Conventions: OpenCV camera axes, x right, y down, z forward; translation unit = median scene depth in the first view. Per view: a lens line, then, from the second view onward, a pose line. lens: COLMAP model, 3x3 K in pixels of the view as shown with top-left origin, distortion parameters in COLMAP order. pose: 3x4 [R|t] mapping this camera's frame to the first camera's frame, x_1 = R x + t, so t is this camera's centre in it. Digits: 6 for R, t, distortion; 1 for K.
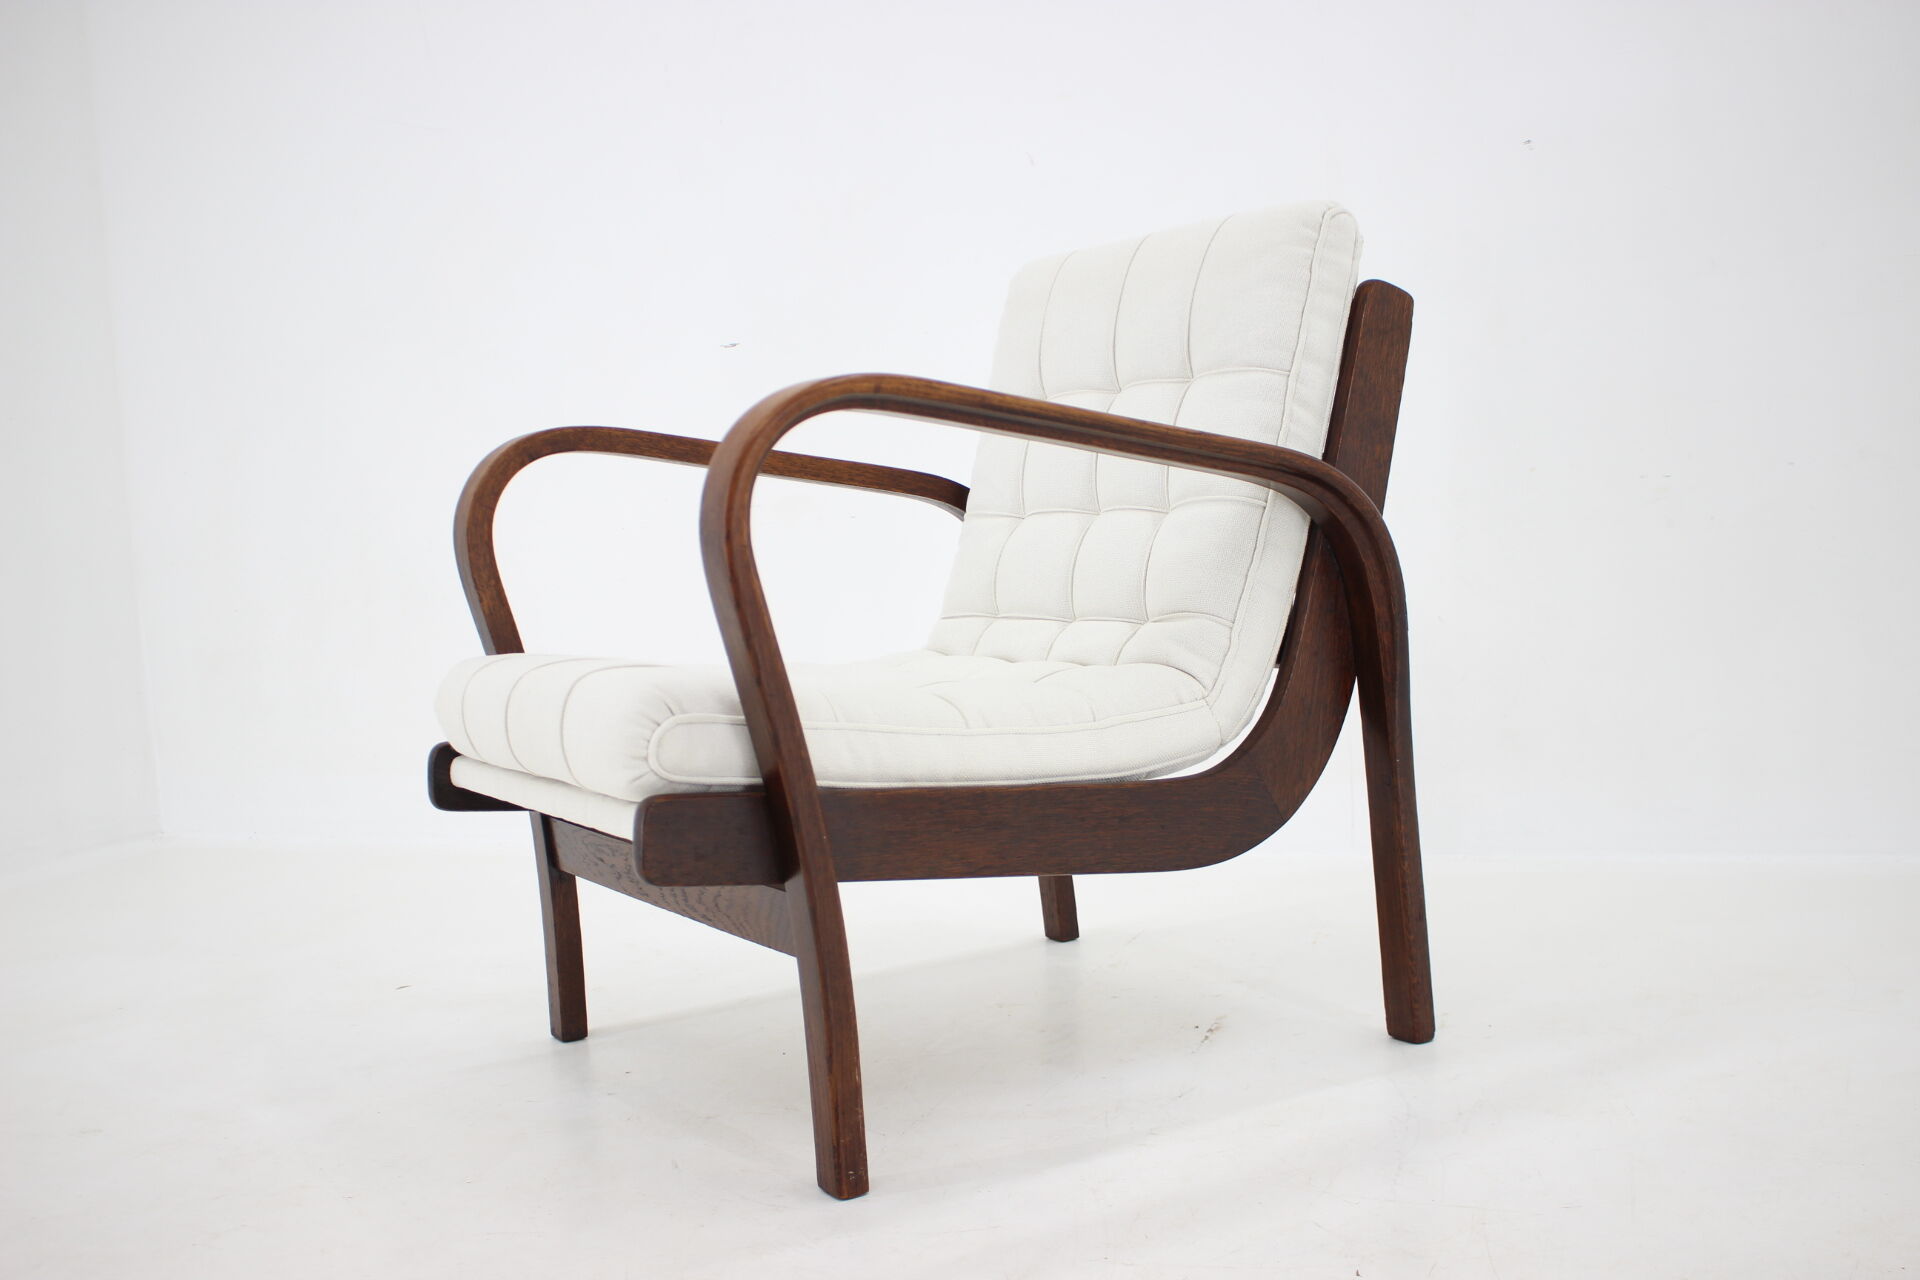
lens RADIAL K [[1294.1, 0, 959.8], [0, 1294.1, 636.9], [0, 0, 1]] dist [-0.007540, -0.000805]
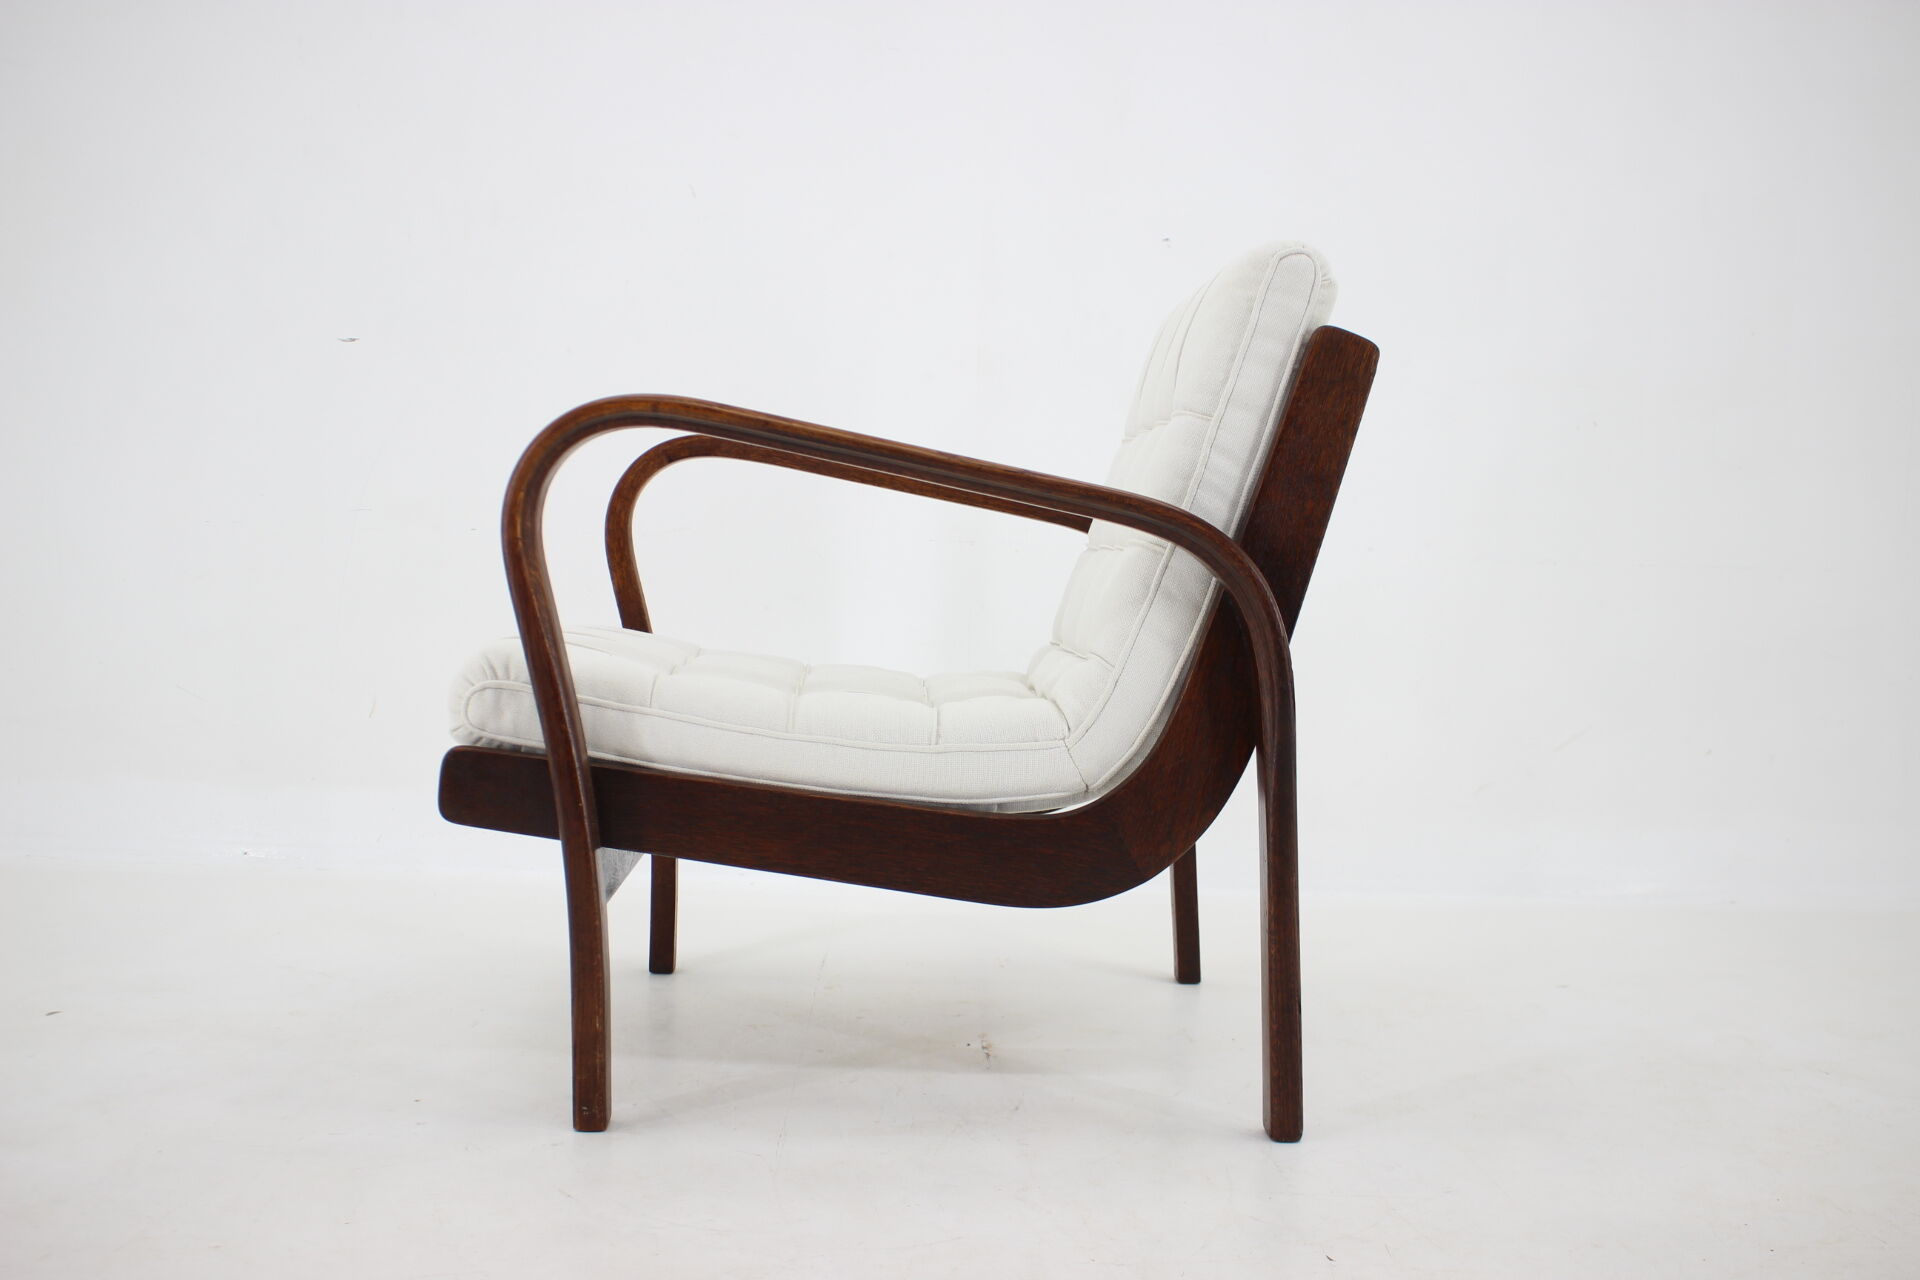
lens RADIAL K [[1331.3, 0, 968.7], [0, 1331.3, 634.5], [0, 0, 1]] dist [-0.038326, 0.000550]
pose [[0.939074, 0.109109, -0.325937, 0.452518], [-0.117317, 0.993079, -0.005571, -0.018661], [0.323073, 0.043470, 0.945375, 0.012943]]
